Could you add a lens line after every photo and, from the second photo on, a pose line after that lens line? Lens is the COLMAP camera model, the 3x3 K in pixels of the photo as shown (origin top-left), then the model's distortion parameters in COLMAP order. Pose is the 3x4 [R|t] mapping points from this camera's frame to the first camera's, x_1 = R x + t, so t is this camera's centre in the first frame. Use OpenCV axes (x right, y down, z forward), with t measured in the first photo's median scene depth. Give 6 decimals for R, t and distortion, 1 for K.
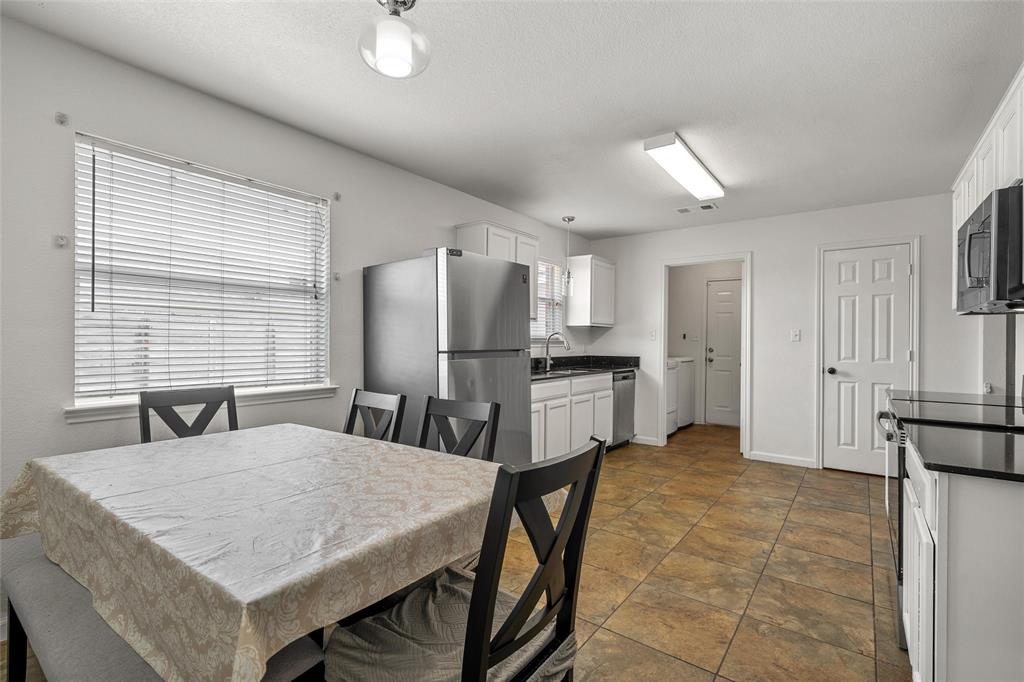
lens RADIAL K [[471.1, 0, 512.0], [0, 471.1, 341.0], [0, 0, 1]] dist [-0.000626, -0.000086]
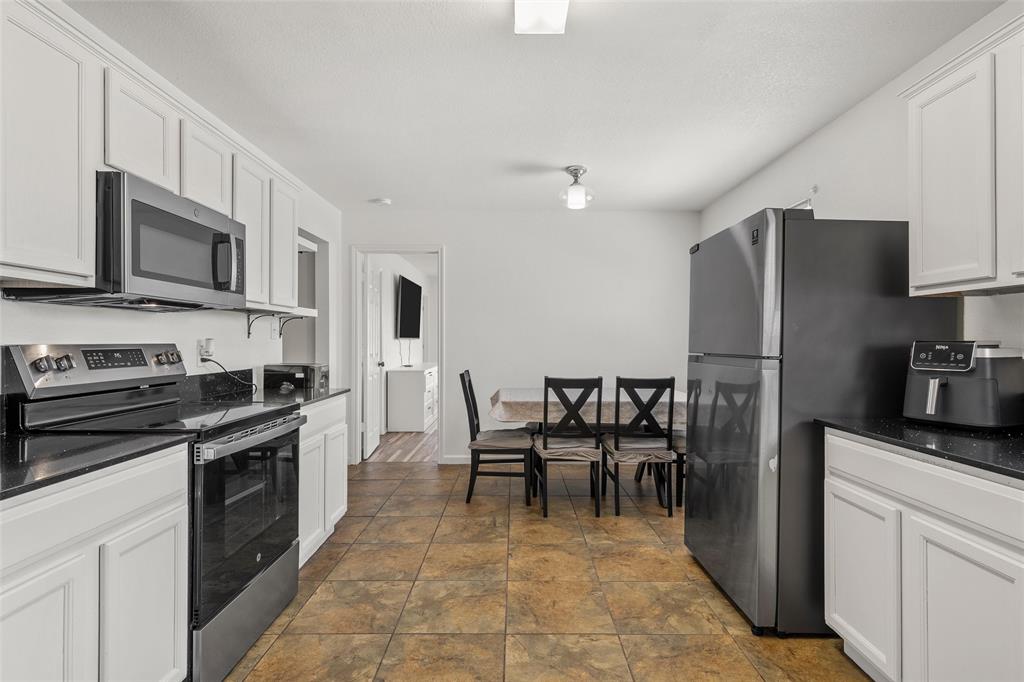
lens RADIAL K [[471.1, 0, 512.0], [0, 471.1, 341.0], [0, 0, 1]] dist [-0.000626, -0.000086]
pose [[-0.796643, -0.011174, -0.604347, 0.899721], [-0.008811, 0.999938, -0.006874, 0.006222], [0.604386, -0.000151, -0.796692, 1.844884]]
